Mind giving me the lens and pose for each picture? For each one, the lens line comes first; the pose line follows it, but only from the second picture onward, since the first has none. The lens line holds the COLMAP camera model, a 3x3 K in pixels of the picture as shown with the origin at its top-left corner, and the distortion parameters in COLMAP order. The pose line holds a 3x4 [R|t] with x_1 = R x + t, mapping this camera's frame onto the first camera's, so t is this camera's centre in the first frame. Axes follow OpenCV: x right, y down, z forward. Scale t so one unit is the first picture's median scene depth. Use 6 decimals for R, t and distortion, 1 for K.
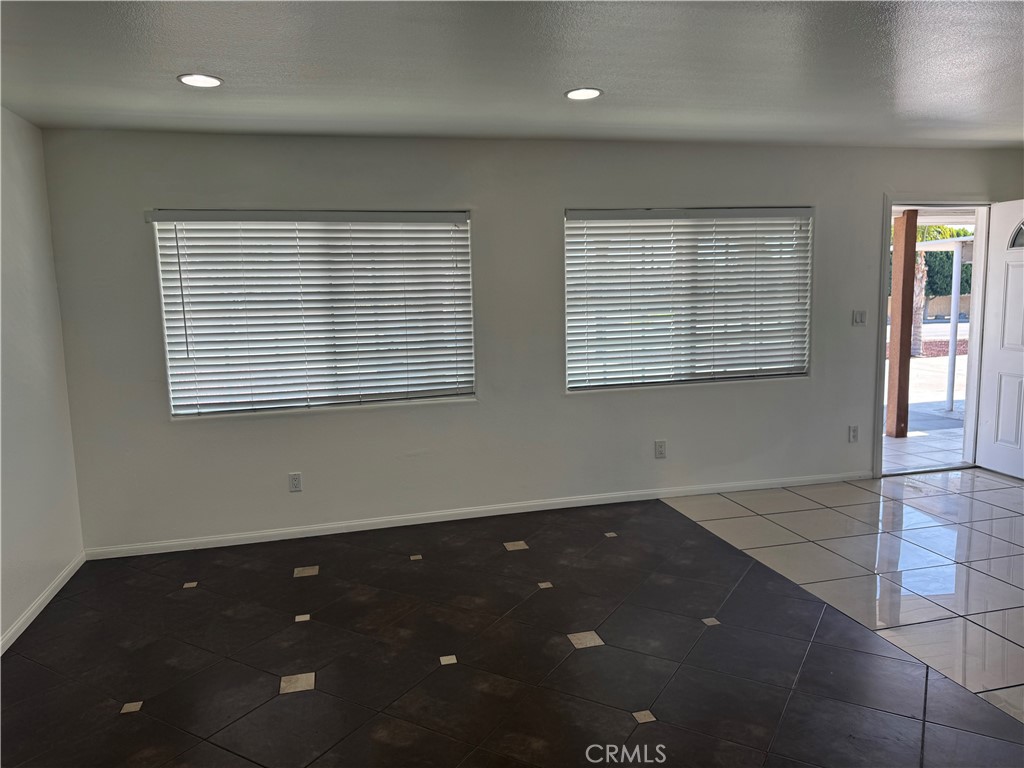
lens RADIAL K [[715.8, 0, 495.3], [0, 715.8, 380.9], [0, 0, 1]] dist [0.055899, -0.068311]
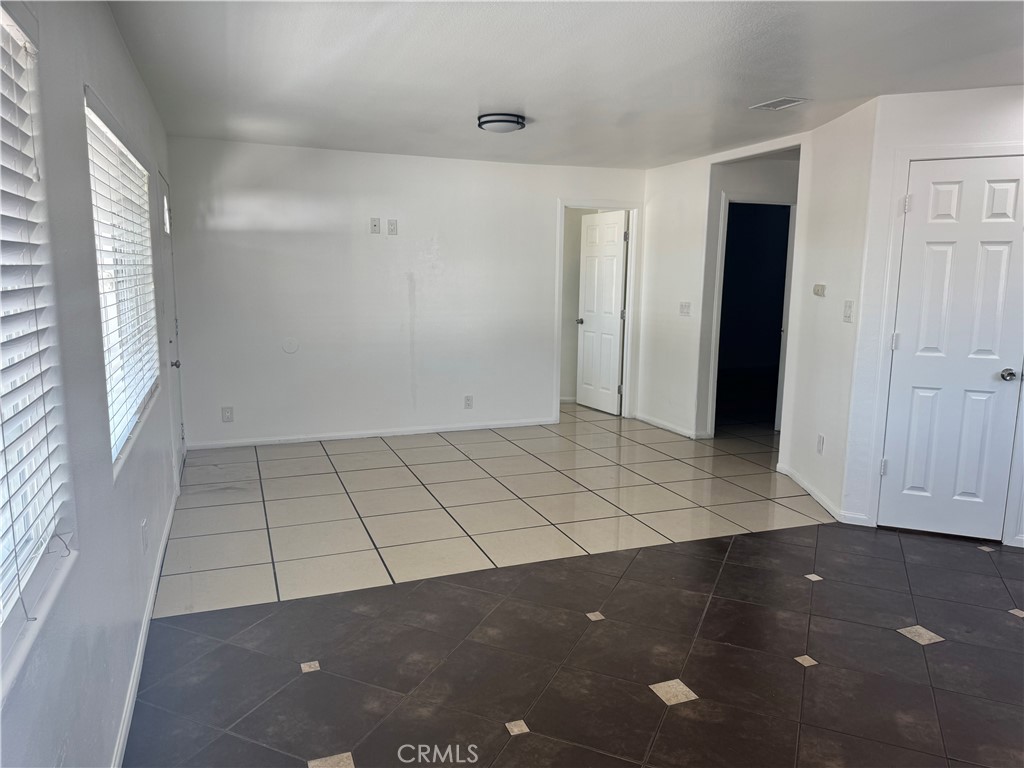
lens RADIAL K [[711.0, 0, 508.8], [0, 711.0, 395.4], [0, 0, 1]] dist [0.086506, -0.130636]
pose [[-0.129279, -0.145073, 0.980939, -0.371771], [0.118934, 0.979830, 0.160584, -0.079274], [-0.984450, 0.137427, -0.109418, 0.746070]]
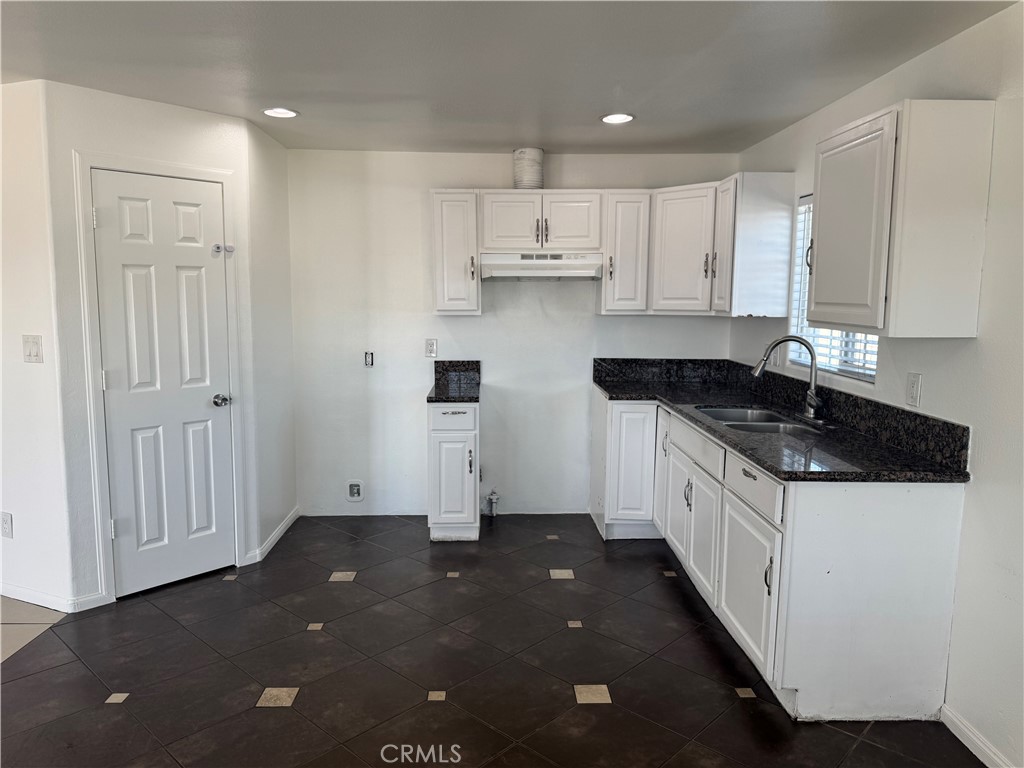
lens RADIAL K [[718.1, 0, 507.4], [0, 718.1, 379.8], [0, 0, 1]] dist [0.090175, -0.132400]
pose [[-0.979149, -0.002757, 0.203123, -0.145634], [0.045112, 0.971990, 0.230652, -0.099632], [-0.198069, 0.235006, -0.951599, 0.803688]]
